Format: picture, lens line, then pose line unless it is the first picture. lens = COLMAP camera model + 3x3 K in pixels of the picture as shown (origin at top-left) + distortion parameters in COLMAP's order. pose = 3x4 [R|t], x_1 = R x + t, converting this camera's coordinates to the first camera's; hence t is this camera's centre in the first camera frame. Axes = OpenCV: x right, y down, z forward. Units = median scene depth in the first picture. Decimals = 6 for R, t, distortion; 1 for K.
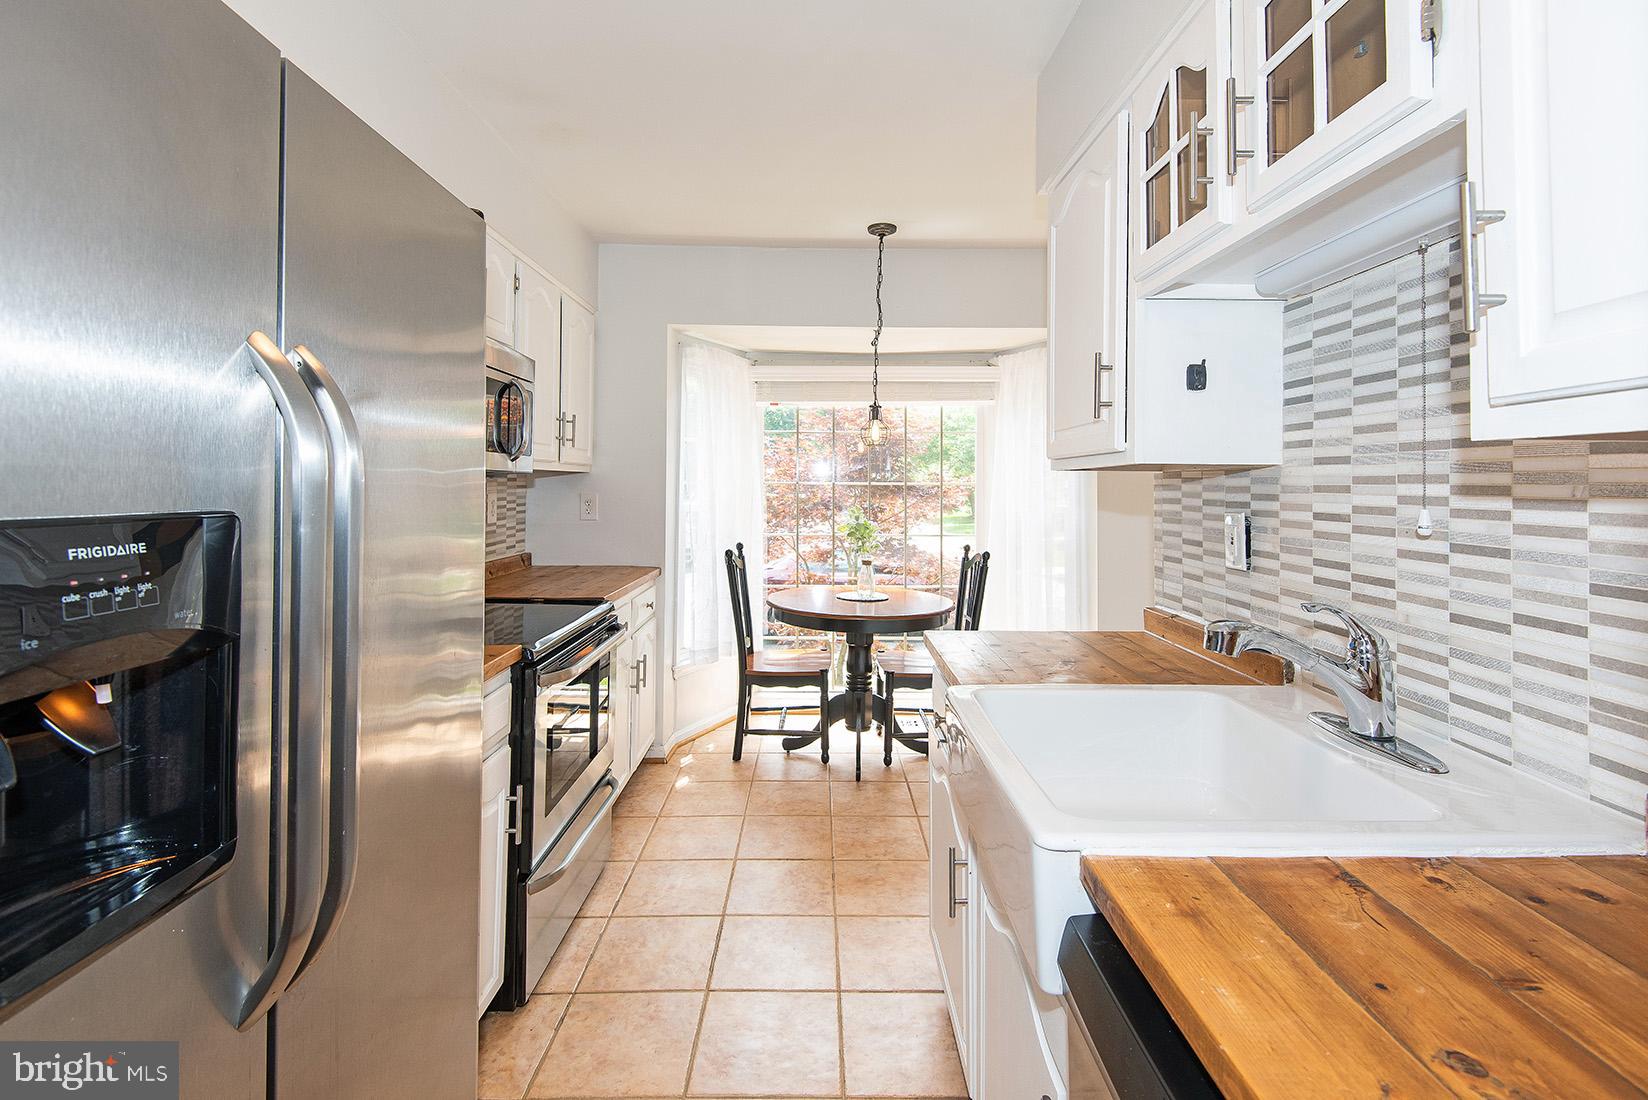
lens RADIAL K [[744.3, 0, 838.0], [0, 744.3, 464.8], [0, 0, 1]] dist [0.010038, -0.000880]
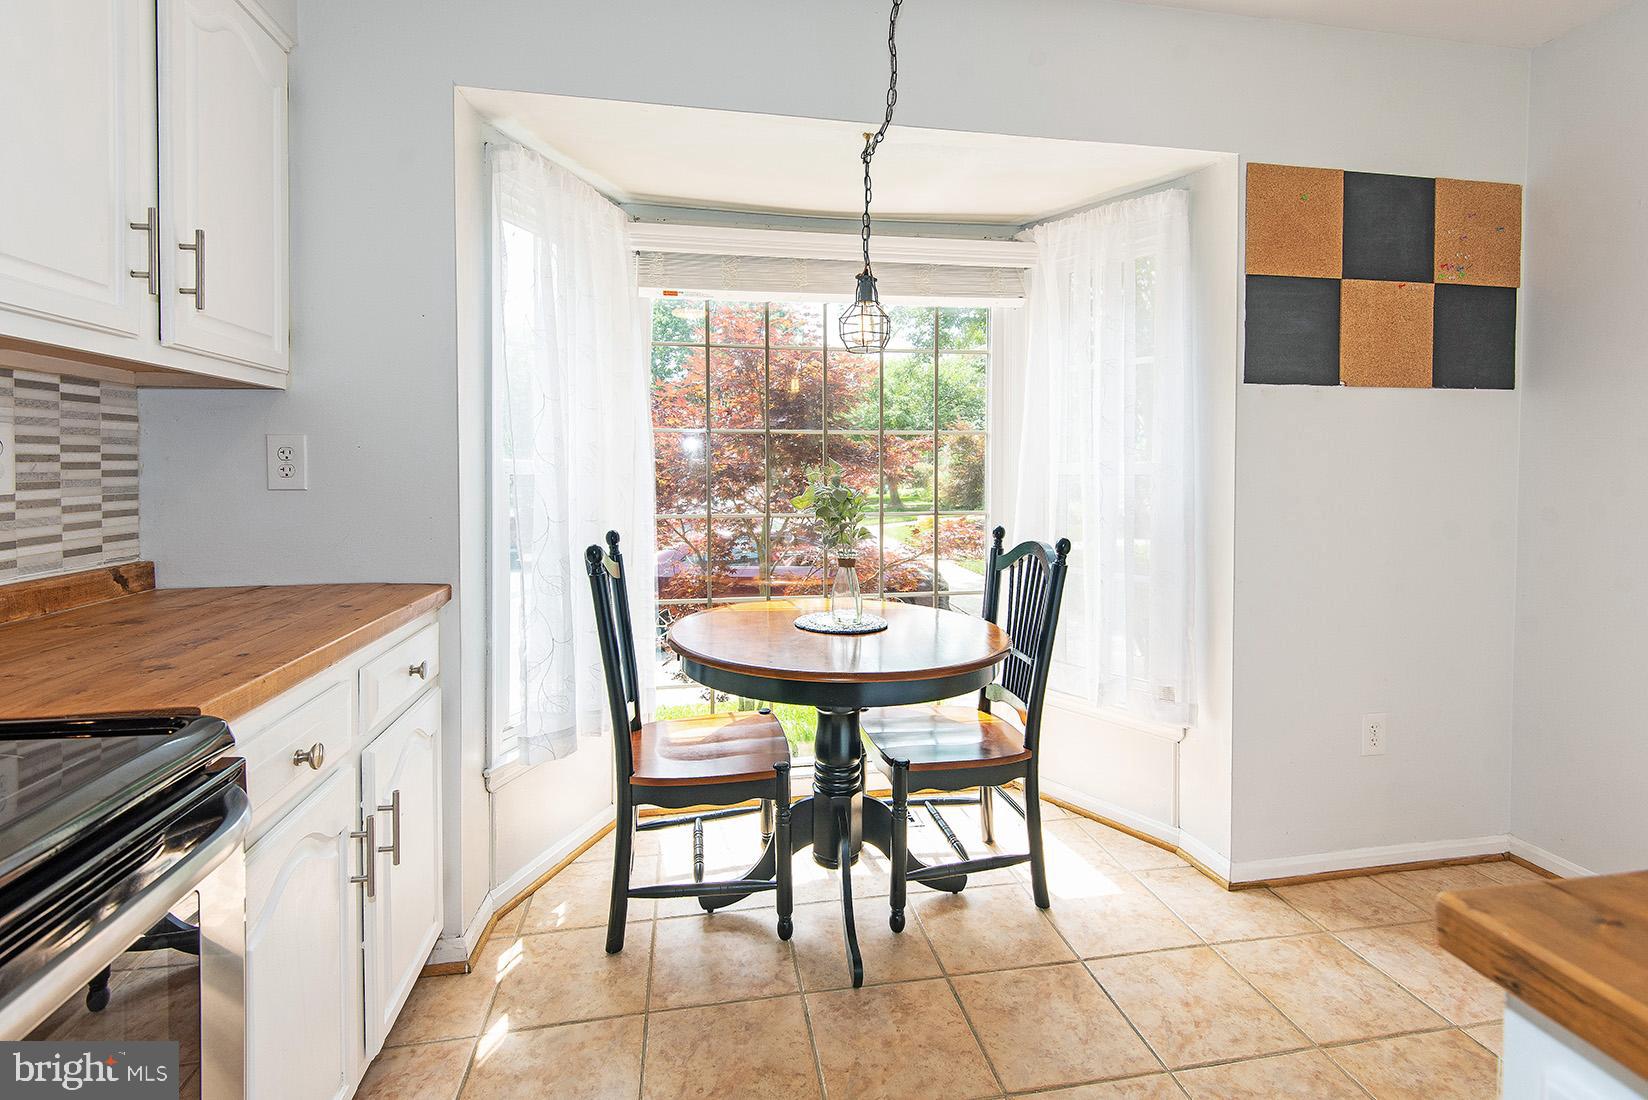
lens RADIAL K [[744.3, 0, 823.9], [0, 744.3, 480.3], [0, 0, 1]] dist [0.010038, -0.000880]
pose [[0.988230, -0.008357, 0.152744, -0.066582], [0.001798, 0.999072, 0.043028, 0.046955], [-0.152962, -0.042247, 0.987329, 0.465963]]
